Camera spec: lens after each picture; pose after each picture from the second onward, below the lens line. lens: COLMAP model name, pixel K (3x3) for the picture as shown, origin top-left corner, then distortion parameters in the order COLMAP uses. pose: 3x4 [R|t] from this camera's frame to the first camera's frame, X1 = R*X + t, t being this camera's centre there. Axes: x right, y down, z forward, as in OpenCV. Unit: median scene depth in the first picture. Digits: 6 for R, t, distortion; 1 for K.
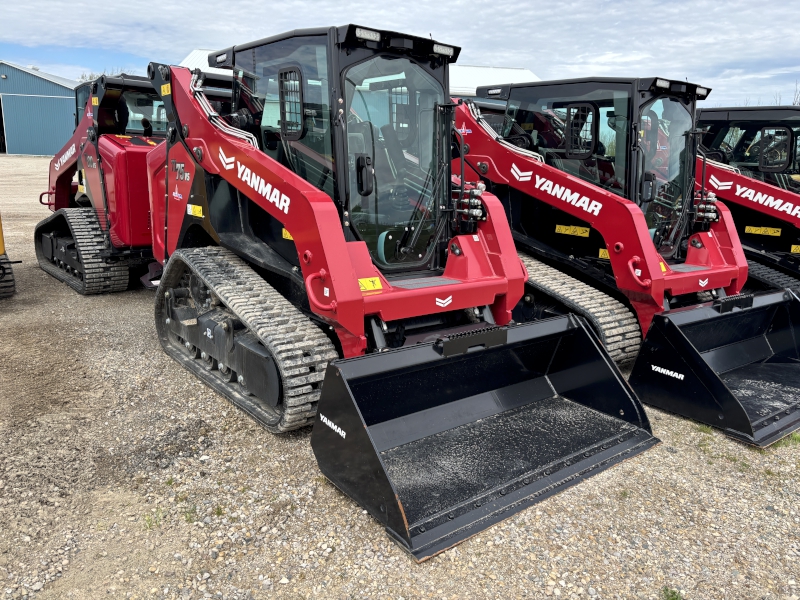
lens RADIAL K [[614.8, 0, 403.9], [0, 614.8, 300.8], [0, 0, 1]] dist [0.000375, 0.000463]
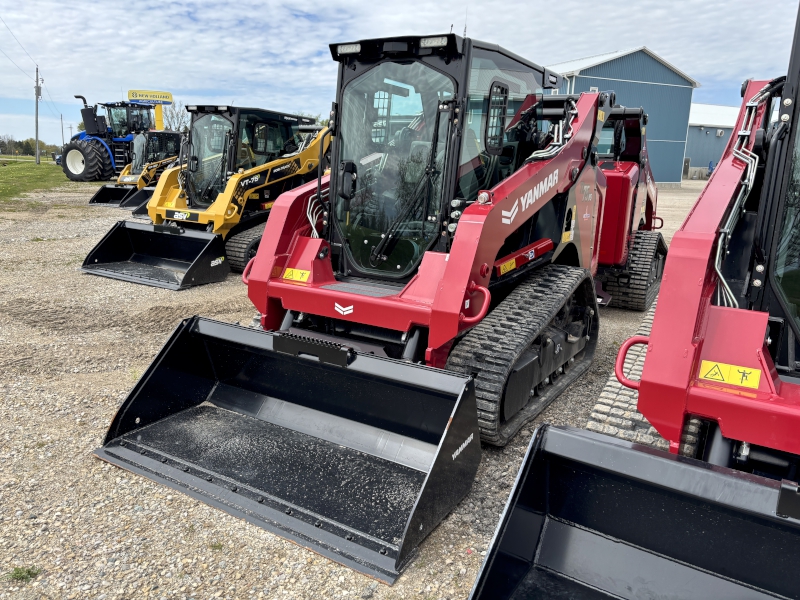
lens RADIAL K [[614.8, 0, 403.9], [0, 614.8, 300.8], [0, 0, 1]] dist [0.000375, 0.000463]
pose [[0.342275, 0.171985, -0.923725, 1.022688], [-0.233397, 0.967855, 0.093718, -0.128212], [0.910150, 0.183518, 0.371414, 0.757615]]
